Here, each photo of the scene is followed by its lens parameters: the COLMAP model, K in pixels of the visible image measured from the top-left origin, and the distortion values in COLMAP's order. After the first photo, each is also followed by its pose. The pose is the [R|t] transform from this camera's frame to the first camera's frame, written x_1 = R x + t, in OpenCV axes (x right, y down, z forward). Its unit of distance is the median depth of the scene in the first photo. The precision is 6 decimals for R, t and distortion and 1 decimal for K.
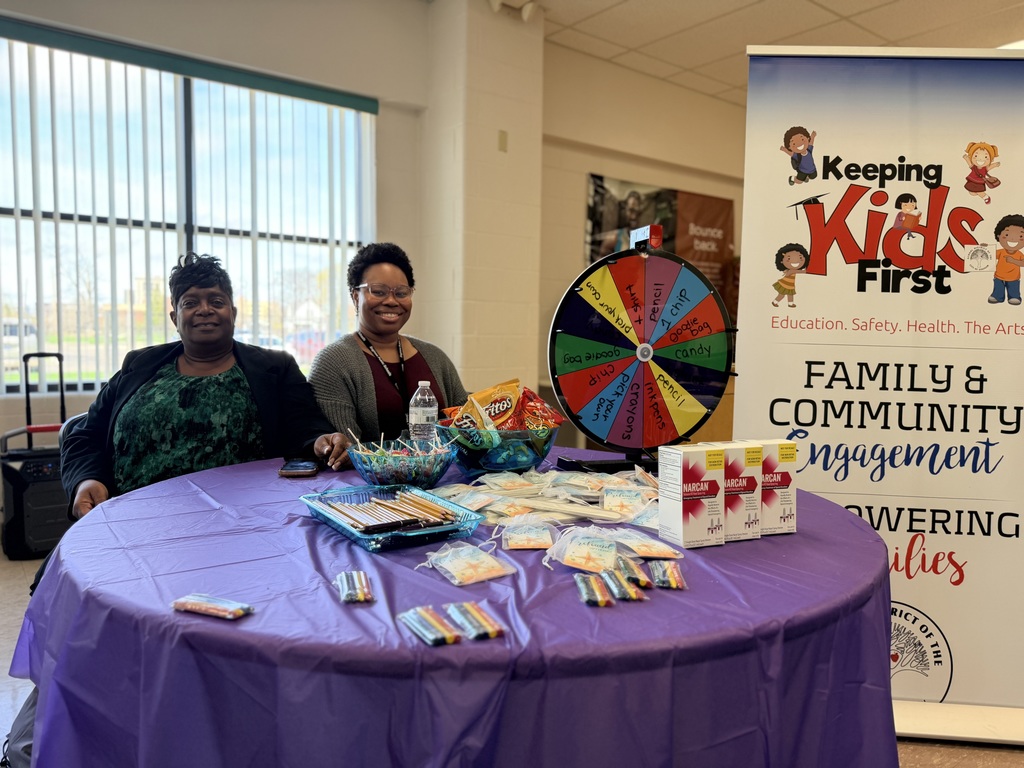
lens RADIAL K [[736.1, 0, 506.5], [0, 736.1, 386.7], [0, 0, 1]] dist [-0.003428, -0.005947]
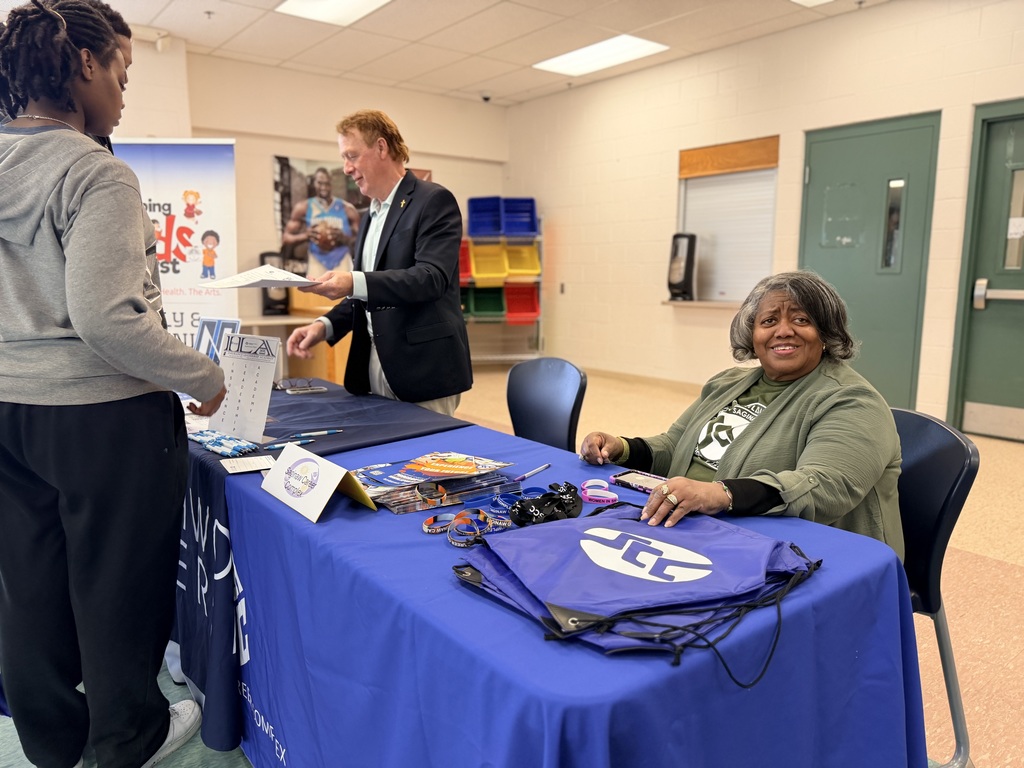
lens RADIAL K [[736.1, 0, 514.6], [0, 736.1, 383.3], [0, 0, 1]] dist [-0.003428, -0.005947]
pose [[0.999395, -0.020602, 0.028018, 1.390461], [0.018150, 0.996205, 0.085128, 0.006585], [-0.029665, -0.084568, 0.995976, -0.897942]]
